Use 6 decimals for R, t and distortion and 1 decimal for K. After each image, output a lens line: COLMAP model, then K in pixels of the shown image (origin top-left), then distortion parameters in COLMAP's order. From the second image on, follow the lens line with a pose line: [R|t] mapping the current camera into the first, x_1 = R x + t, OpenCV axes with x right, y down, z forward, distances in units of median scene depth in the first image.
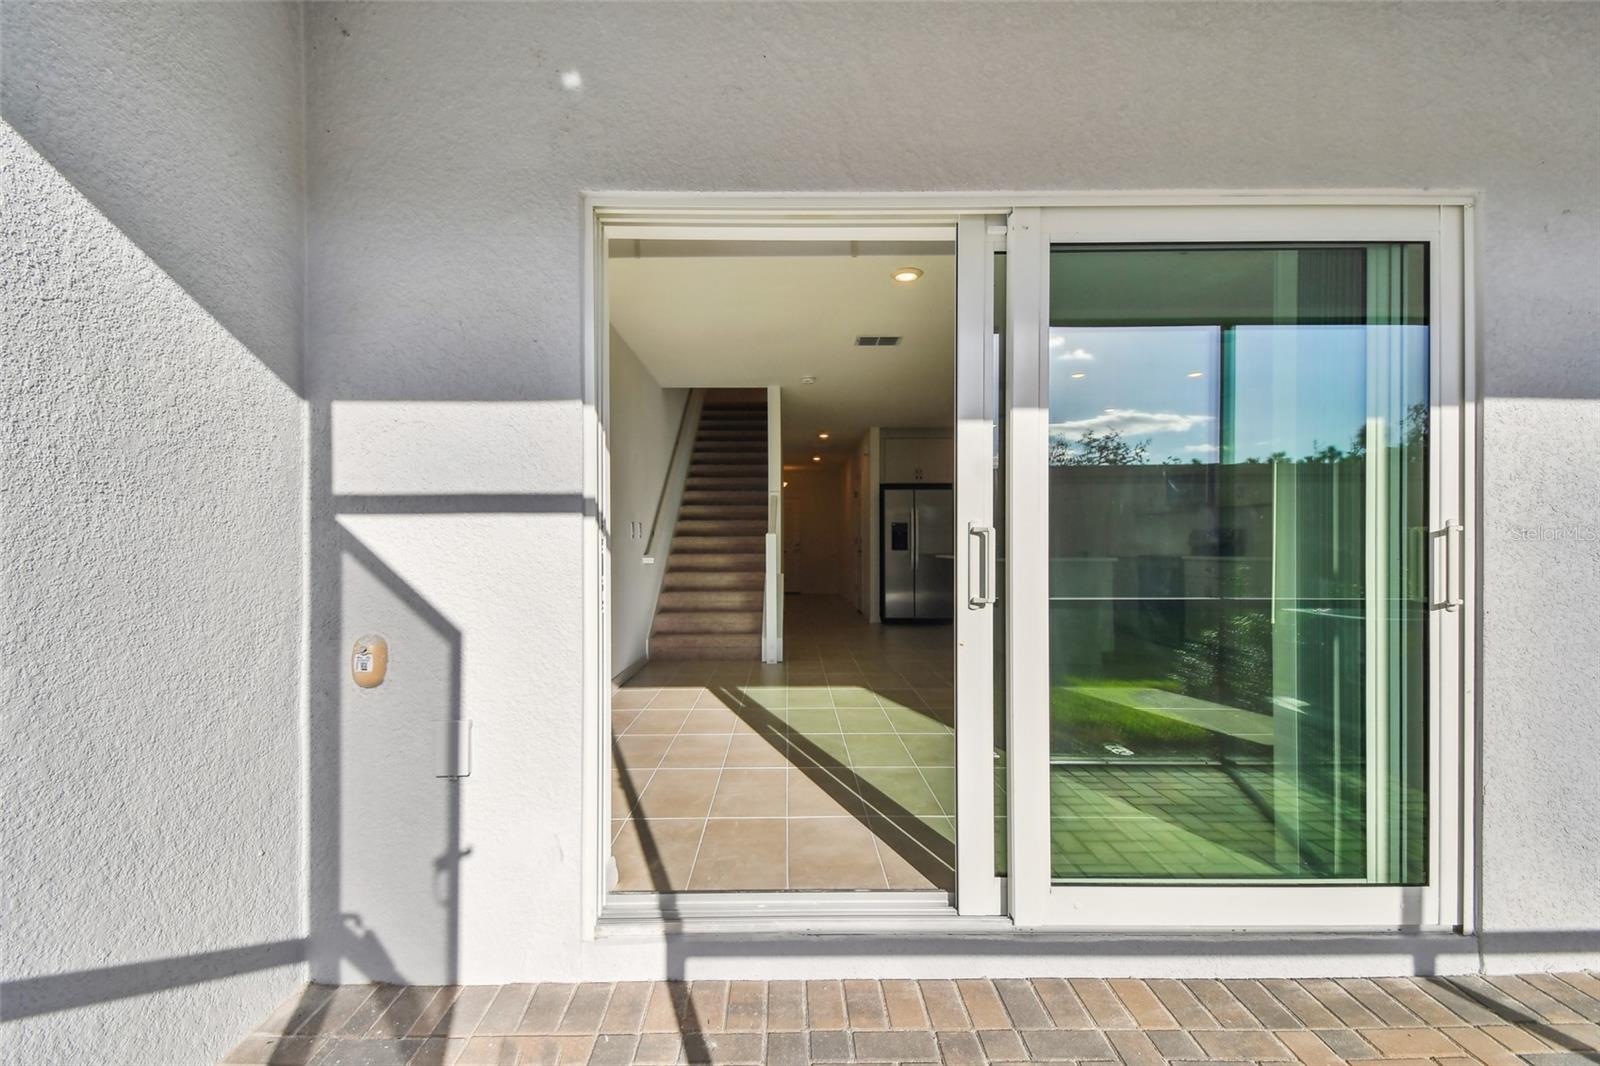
lens RADIAL K [[698.8, 0, 794.2], [0, 698.8, 543.4], [0, 0, 1]] dist [0.047458, -0.026291]
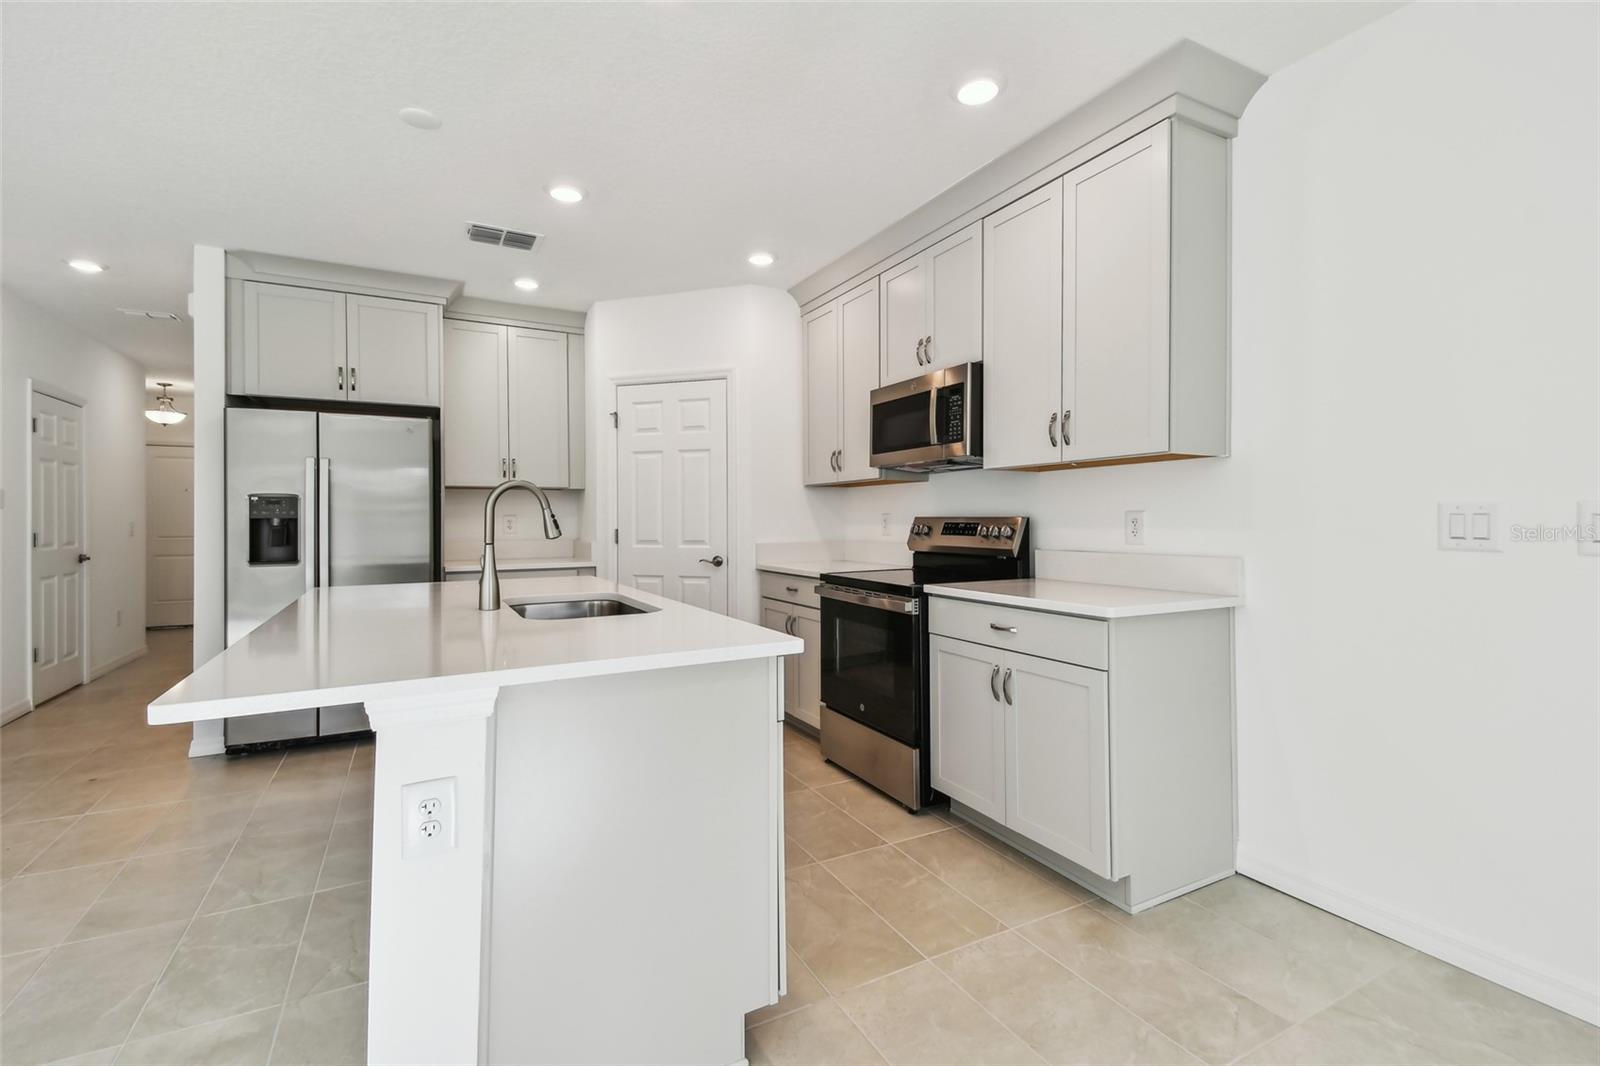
lens RADIAL K [[709.2, 0, 798.9], [0, 709.2, 517.6], [0, 0, 1]] dist [0.047037, -0.024284]
pose [[0.887740, -0.002562, 0.460338, 0.243084], [0.003661, 0.999992, -0.001493, -0.016859], [-0.460331, 0.003011, 0.887742, 0.555229]]
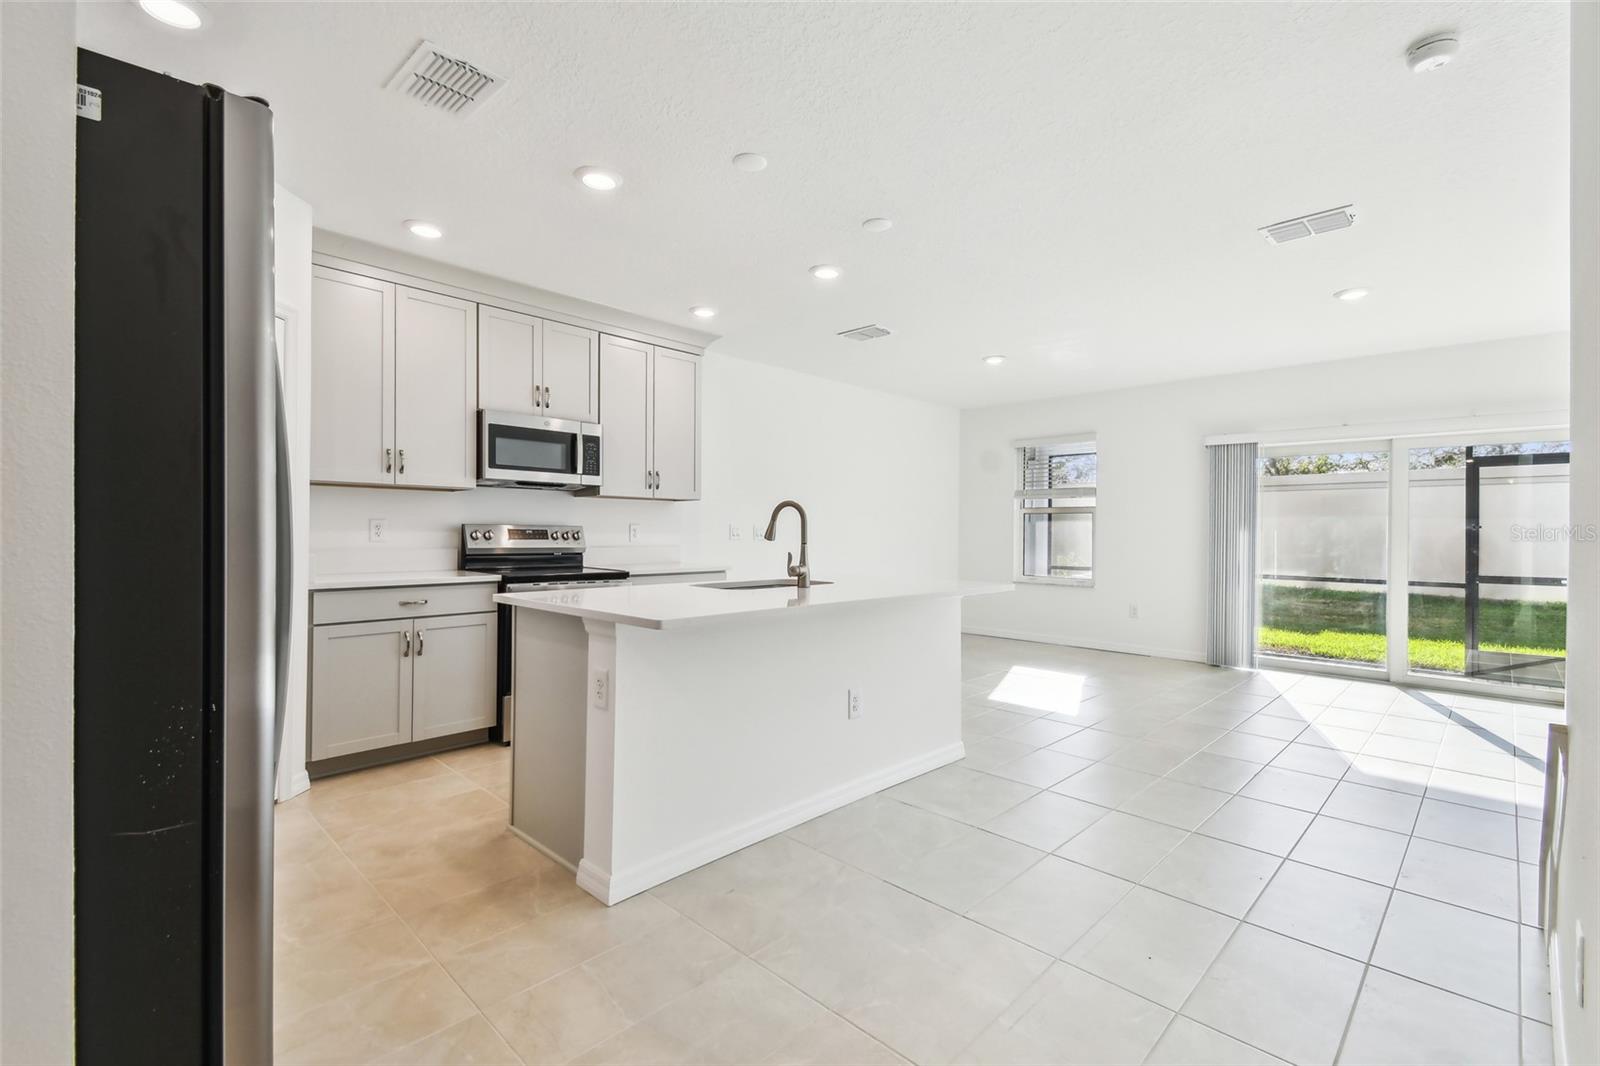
lens RADIAL K [[701.9, 0, 800.0], [0, 701.9, 533.0], [0, 0, 1]] dist [0.023248, -0.000266]
pose [[-0.709148, -0.005474, 0.705039, -0.001388], [-0.007256, 0.999974, 0.000465, -0.013612], [-0.705023, -0.004786, -0.709169, 1.101484]]
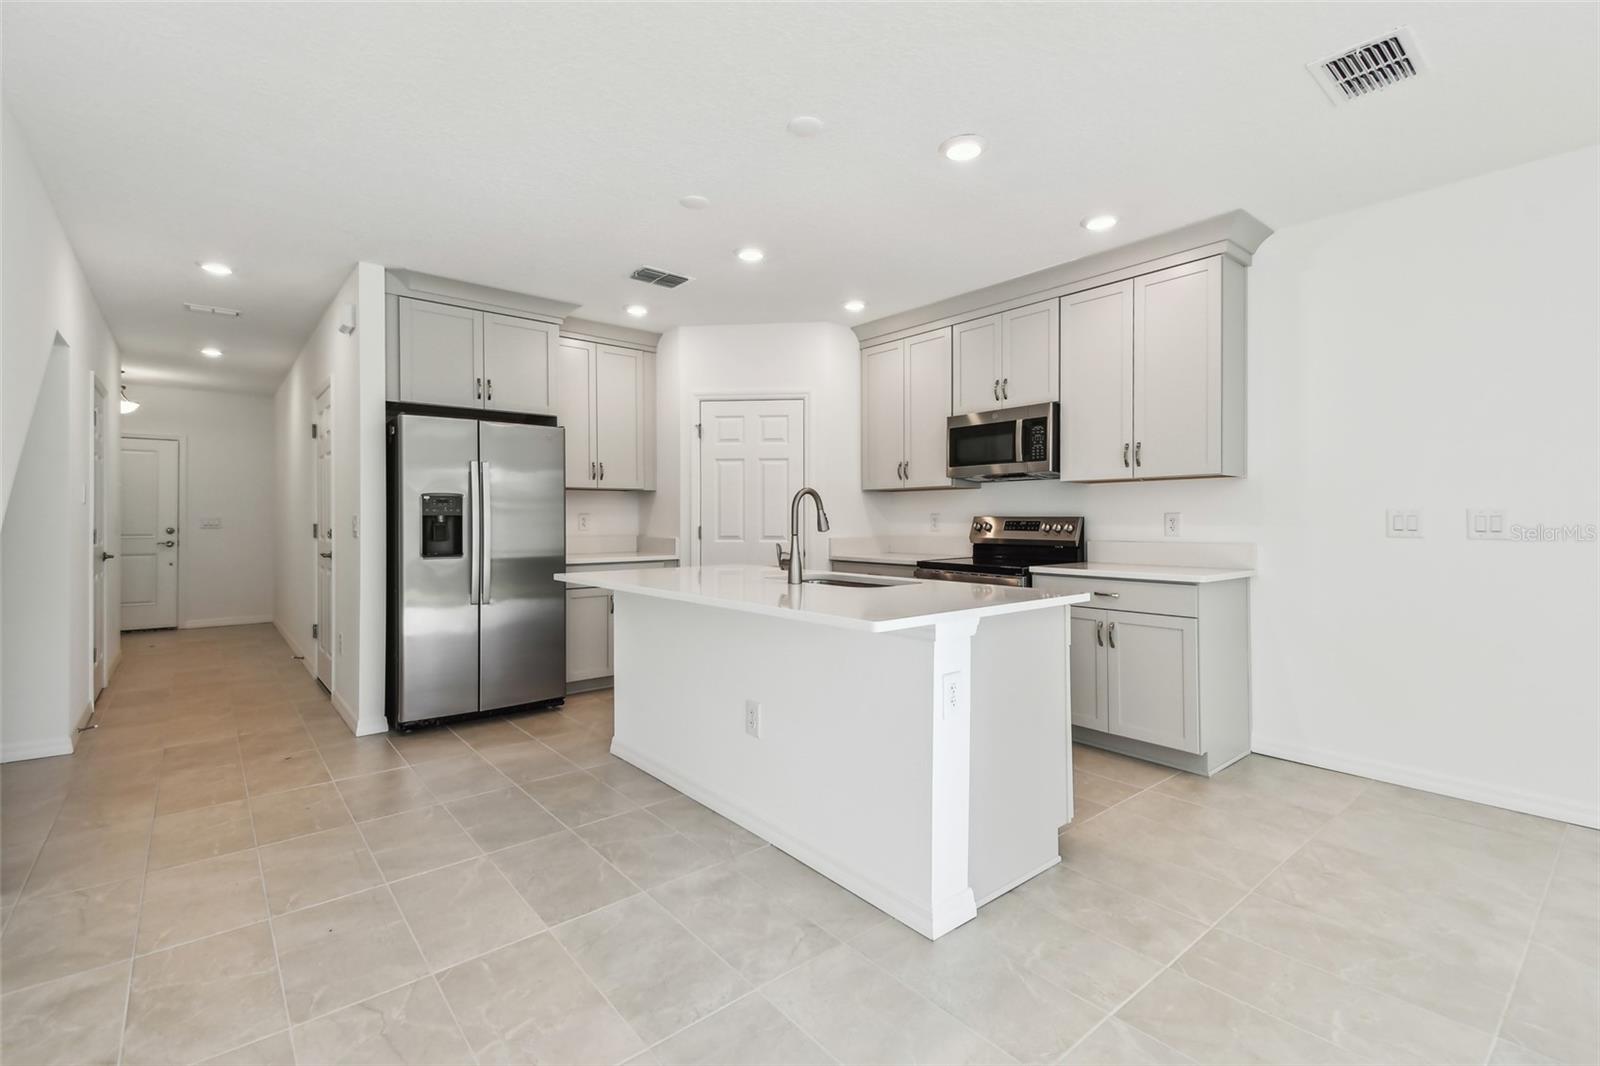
lens RADIAL K [[709.2, 0, 798.9], [0, 709.2, 517.6], [0, 0, 1]] dist [0.047037, -0.024284]
pose [[0.774673, 0.000764, 0.632361, 0.046447], [0.000131, 0.999999, -0.001368, -0.016162], [-0.632362, 0.001142, 0.774672, 0.566082]]
